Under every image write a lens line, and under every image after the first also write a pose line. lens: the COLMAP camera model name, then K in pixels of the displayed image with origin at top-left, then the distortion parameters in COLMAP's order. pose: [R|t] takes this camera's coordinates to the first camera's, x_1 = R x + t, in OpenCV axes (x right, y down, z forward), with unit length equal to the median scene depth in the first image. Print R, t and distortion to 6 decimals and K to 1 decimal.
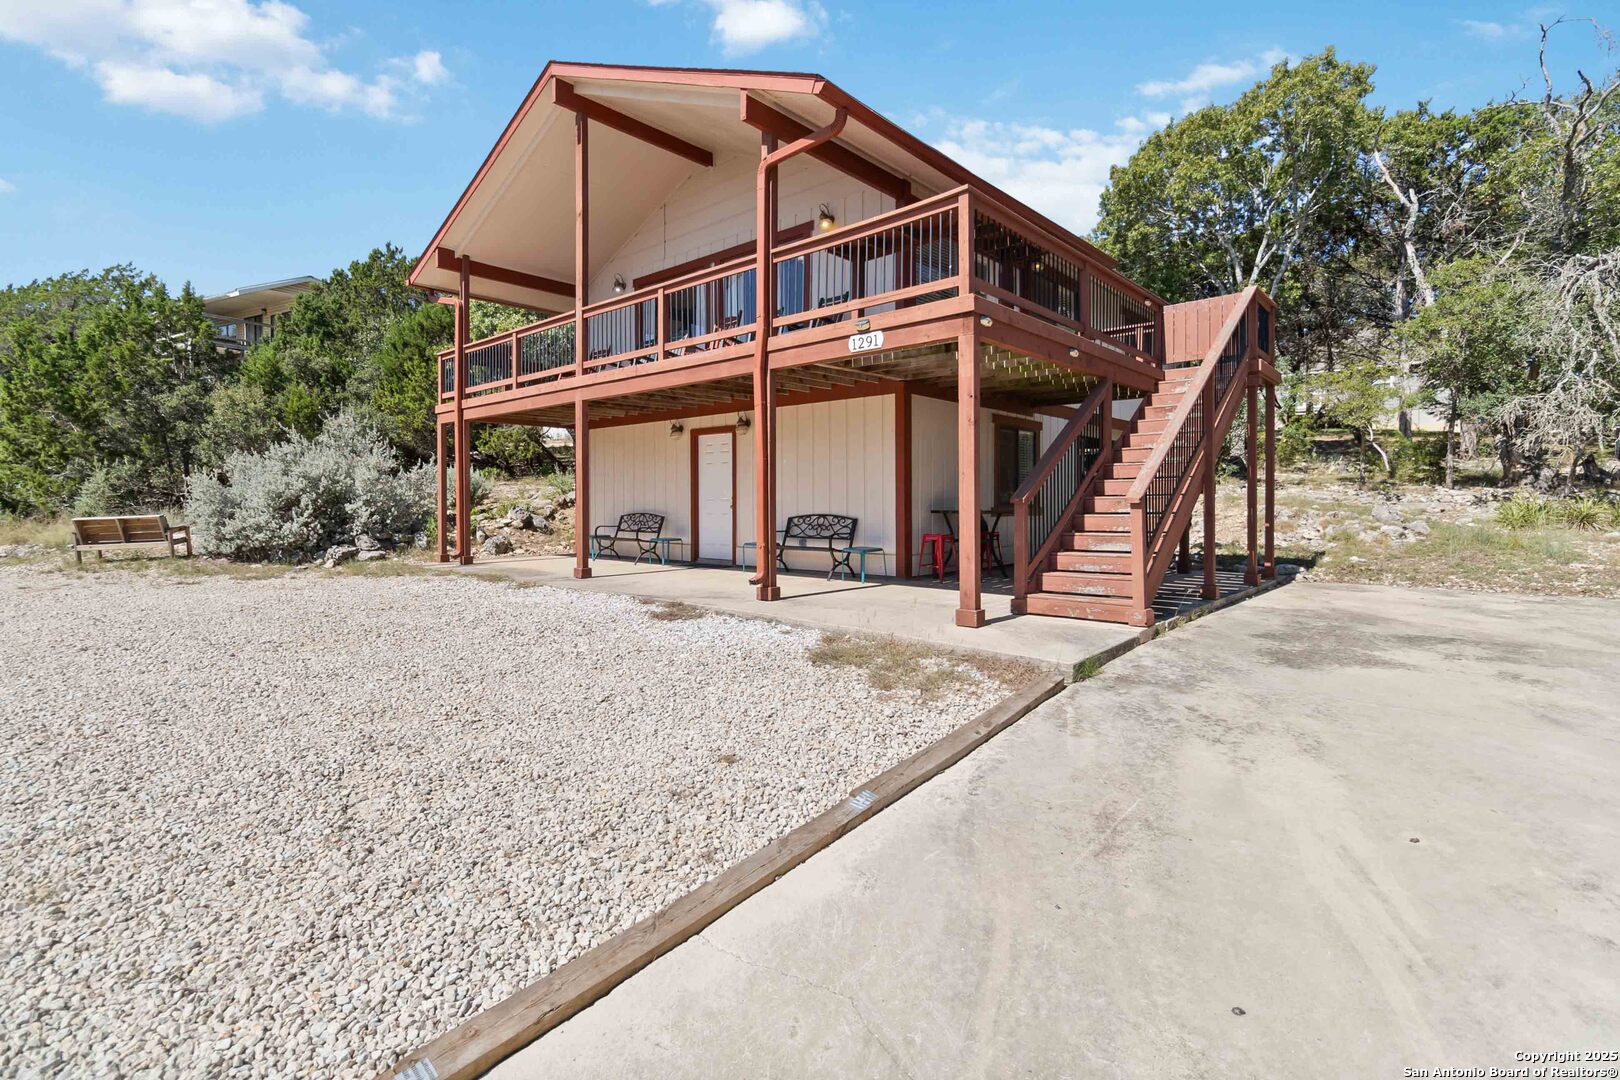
lens RADIAL K [[762.0, 0, 821.0], [0, 762.0, 513.9], [0, 0, 1]] dist [0.005107, 0.000086]
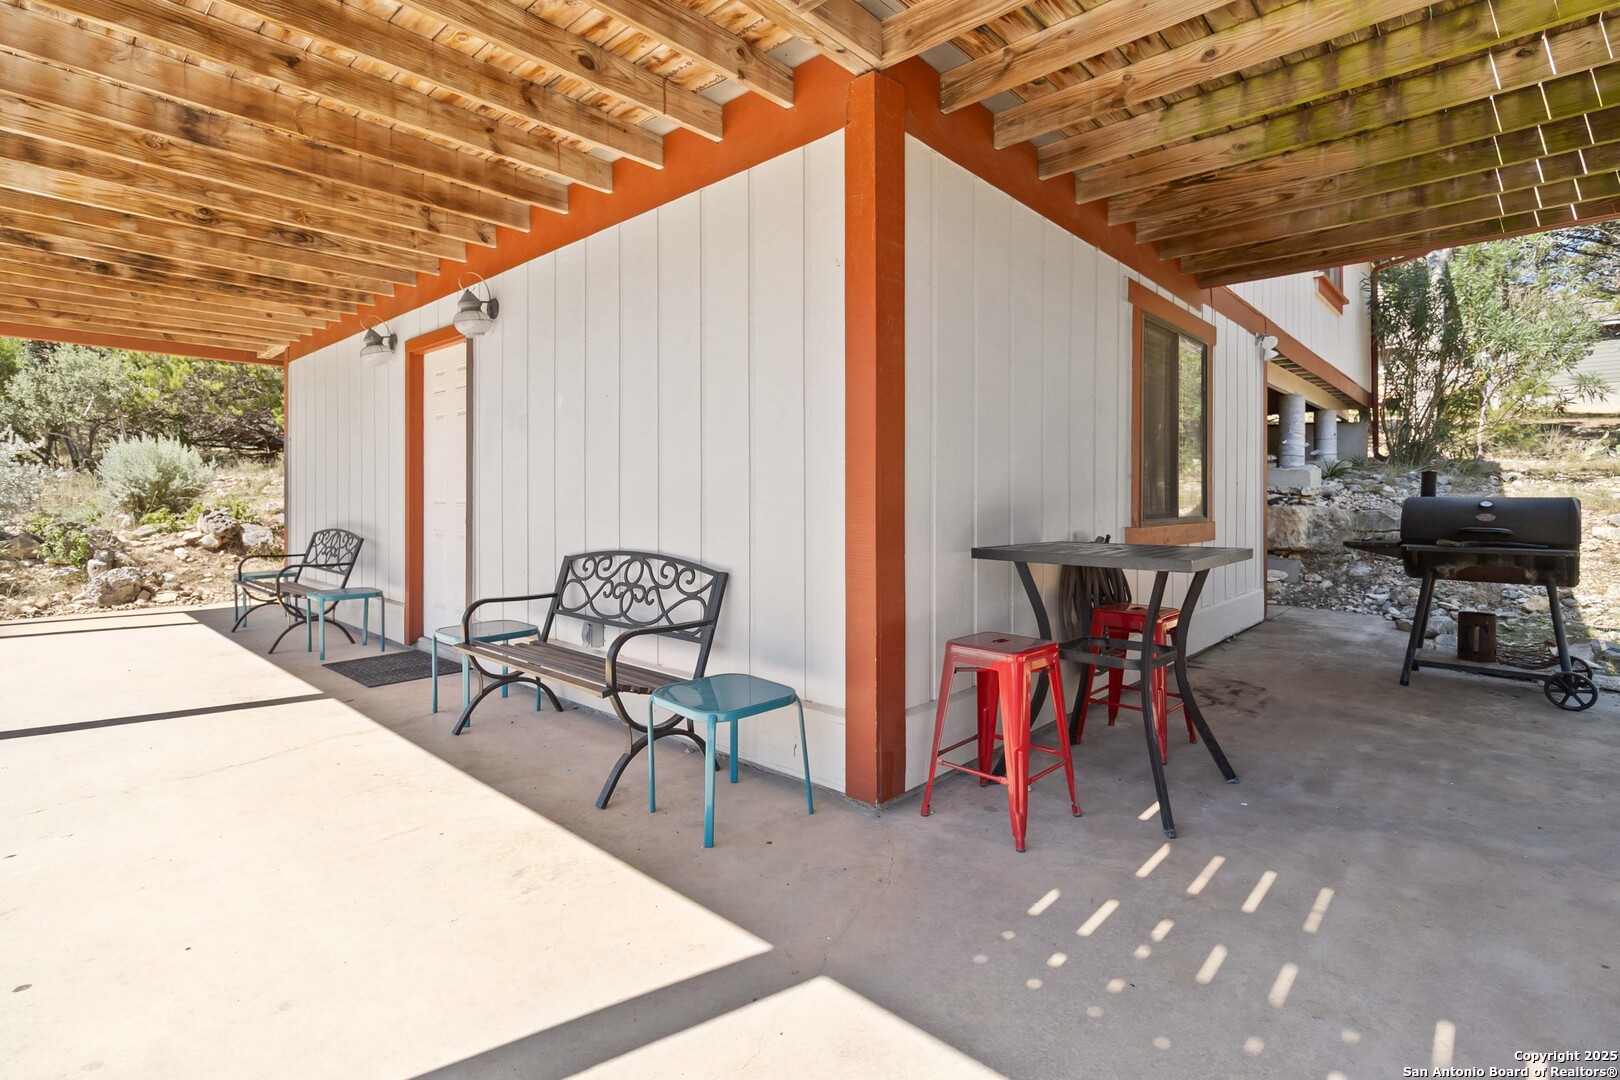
lens RADIAL K [[762.0, 0, 821.0], [0, 762.0, 513.9], [0, 0, 1]] dist [0.005107, 0.000086]
pose [[0.999925, 0.003031, -0.011846, 0.084633], [-0.002937, 0.999964, 0.008000, -0.018954], [0.011870, -0.007965, 0.999898, 0.666057]]
